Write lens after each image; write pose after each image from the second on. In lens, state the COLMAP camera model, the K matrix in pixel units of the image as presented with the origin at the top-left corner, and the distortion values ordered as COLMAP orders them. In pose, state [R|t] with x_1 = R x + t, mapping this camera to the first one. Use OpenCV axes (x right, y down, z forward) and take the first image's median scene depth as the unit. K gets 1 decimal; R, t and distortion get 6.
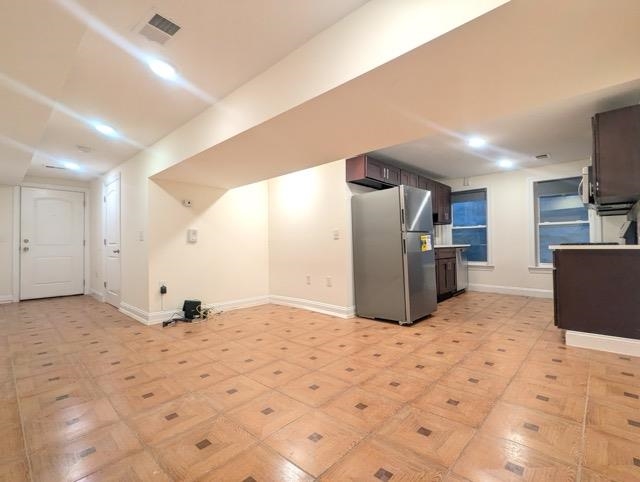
lens RADIAL K [[304.0, 0, 320.6], [0, 304.0, 242.8], [0, 0, 1]] dist [-0.002397, 0.002125]
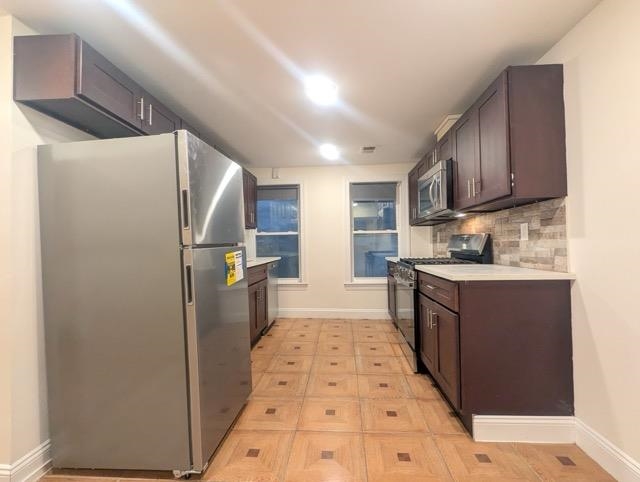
lens RADIAL K [[304.0, 0, 323.0], [0, 304.0, 240.0], [0, 0, 1]] dist [-0.002397, 0.002125]
pose [[0.773285, 0.009416, 0.633989, 0.137590], [0.000726, 0.999876, -0.015736, -0.034222], [-0.634058, 0.012628, 0.773182, 0.502065]]
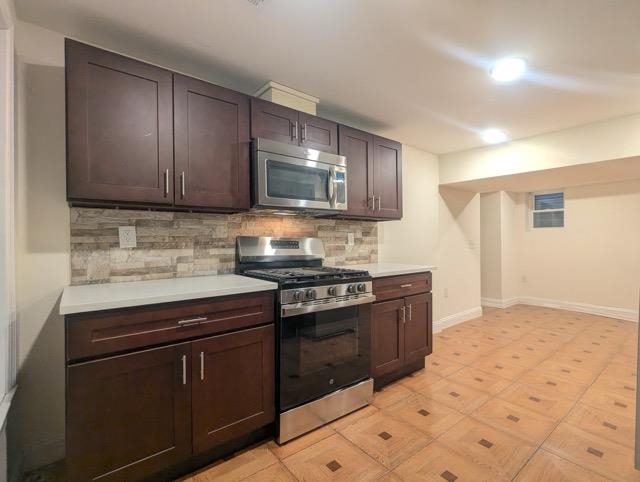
lens RADIAL K [[304.0, 0, 321.7], [0, 304.0, 239.4], [0, 0, 1]] dist [-0.002397, 0.002125]
pose [[-0.989309, 0.013604, 0.145198, 0.687553], [0.011507, 0.999817, -0.015267, -0.044948], [-0.145379, -0.013433, -0.989285, 1.403195]]
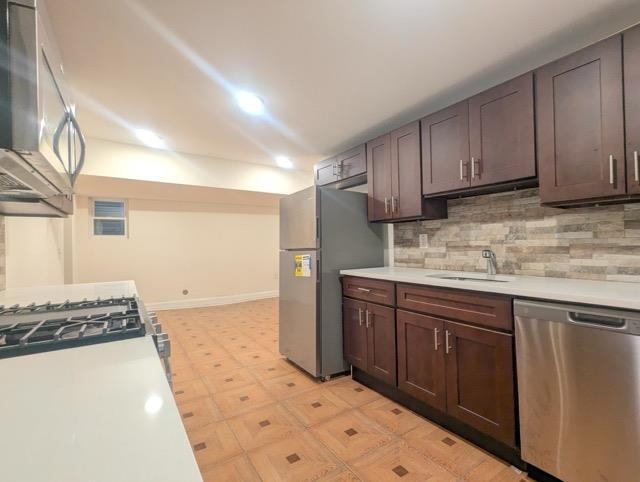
lens RADIAL K [[304.0, 0, 319.5], [0, 304.0, 244.3], [0, 0, 1]] dist [-0.002397, 0.002125]
pose [[-0.248357, 0.011883, -0.968596, 0.967680], [0.026700, 0.999629, 0.005417, -0.049314], [0.968301, -0.024516, -0.248582, 1.158559]]
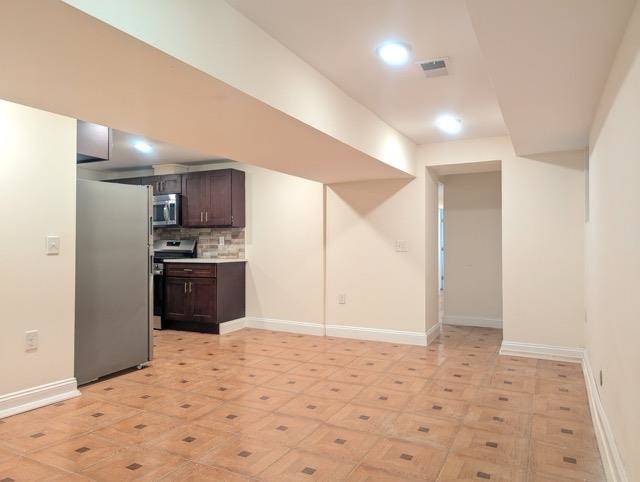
lens RADIAL K [[450.6, 0, 320.4], [0, 450.6, 237.8], [0, 0, 1]] dist [0.031968, -0.023887]
pose [[-0.278737, 0.026285, 0.960008, -0.846836], [-0.006890, 0.999545, -0.029368, -0.022791], [-0.960343, -0.014801, -0.278429, 0.787819]]
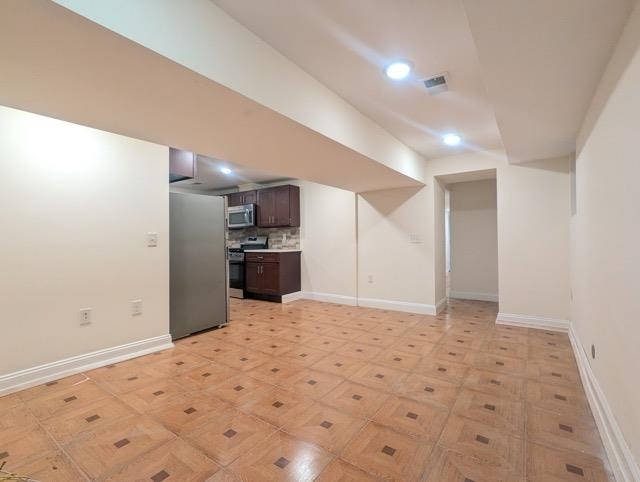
lens RADIAL K [[304.0, 0, 322.2], [0, 304.0, 239.5], [0, 0, 1]] dist [-0.002397, 0.002125]
pose [[-0.142794, 0.017749, 0.989593, -0.741804], [0.001739, 0.999842, -0.017682, -0.015444], [-0.989751, -0.000804, -0.142803, 0.710494]]
